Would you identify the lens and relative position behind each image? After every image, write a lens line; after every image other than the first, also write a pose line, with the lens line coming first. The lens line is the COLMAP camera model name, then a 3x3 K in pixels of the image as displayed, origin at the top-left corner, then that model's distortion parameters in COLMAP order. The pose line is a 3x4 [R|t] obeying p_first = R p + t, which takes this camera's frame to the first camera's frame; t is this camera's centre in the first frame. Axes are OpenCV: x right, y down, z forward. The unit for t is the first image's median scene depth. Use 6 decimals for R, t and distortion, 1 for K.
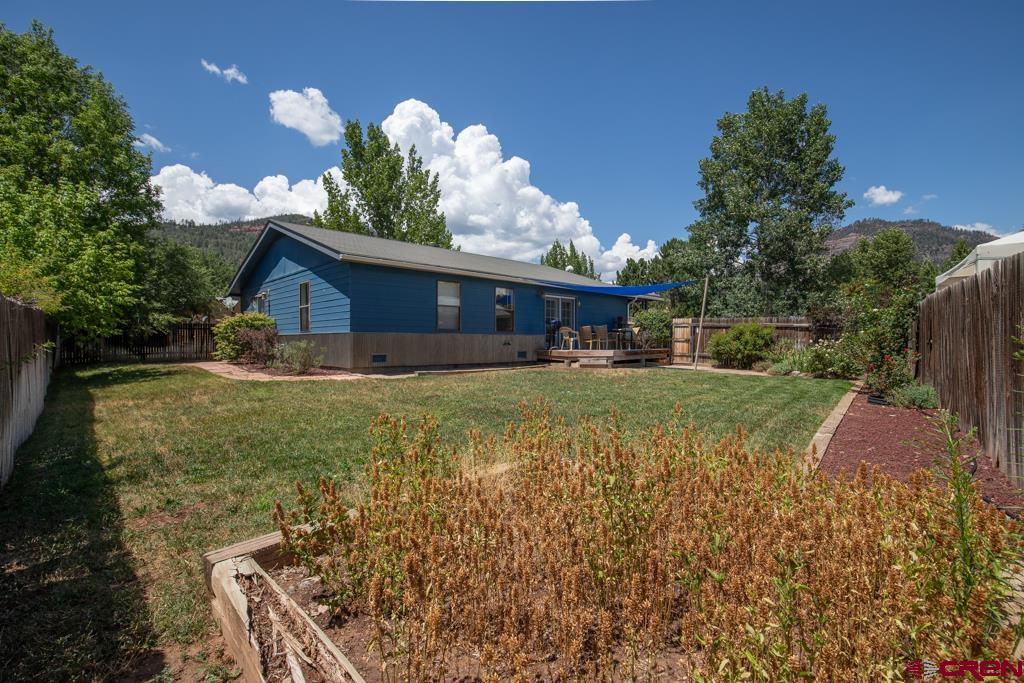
lens RADIAL K [[476.0, 0, 512.0], [0, 476.0, 341.5], [0, 0, 1]] dist [-0.018177, 0.000070]
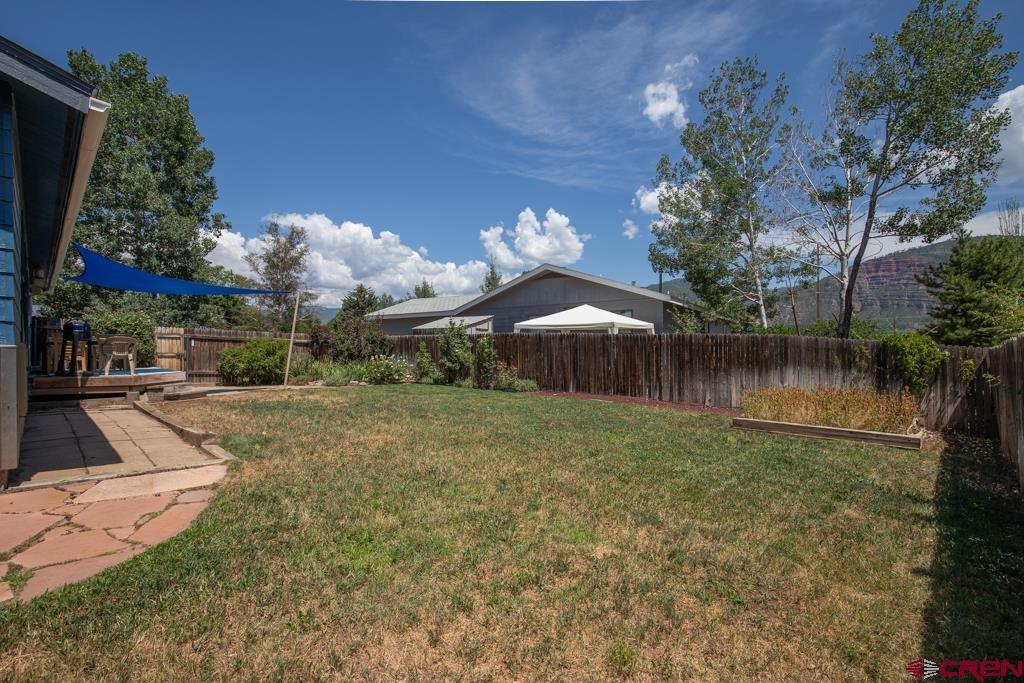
lens RADIAL K [[476.0, 0, 512.0], [0, 476.0, 341.5], [0, 0, 1]] dist [-0.018177, 0.000070]
pose [[-0.016810, 0.017708, 0.999702, -0.424785], [-0.001087, 0.999842, -0.017729, -0.012506], [-0.999858, -0.001385, -0.016788, 0.455699]]
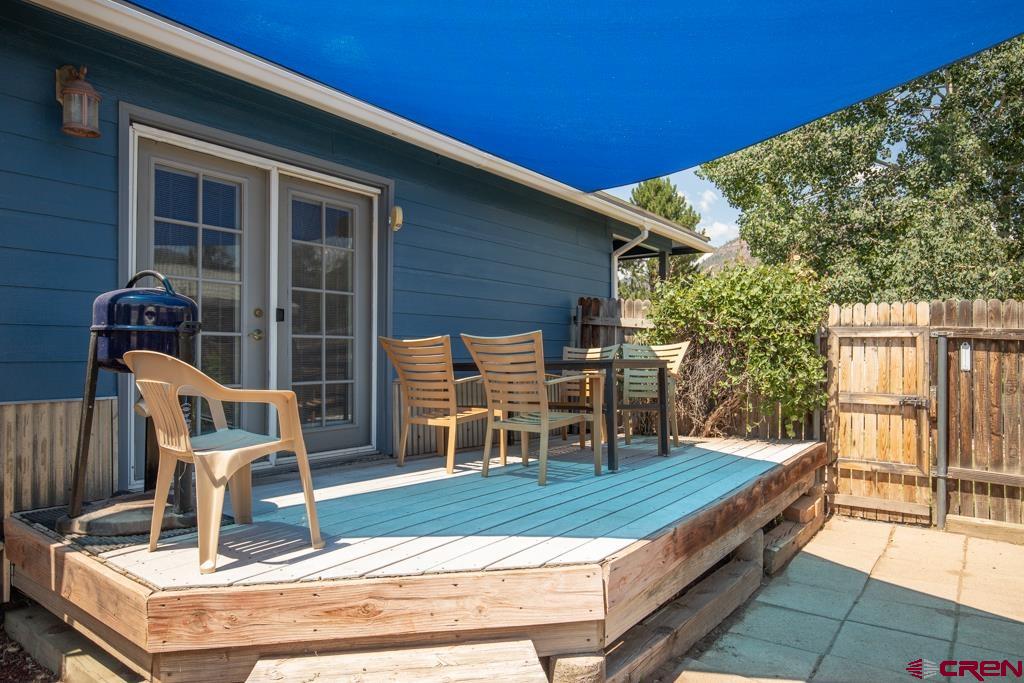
lens RADIAL K [[637.3, 0, 512.0], [0, 637.3, 341.5], [0, 0, 1]] dist [-0.004260, -0.001726]
pose [[0.987098, 0.006953, 0.159968, 0.146495], [-0.003799, 0.999792, -0.020016, -0.024677], [-0.160074, 0.019150, 0.986919, 0.743561]]
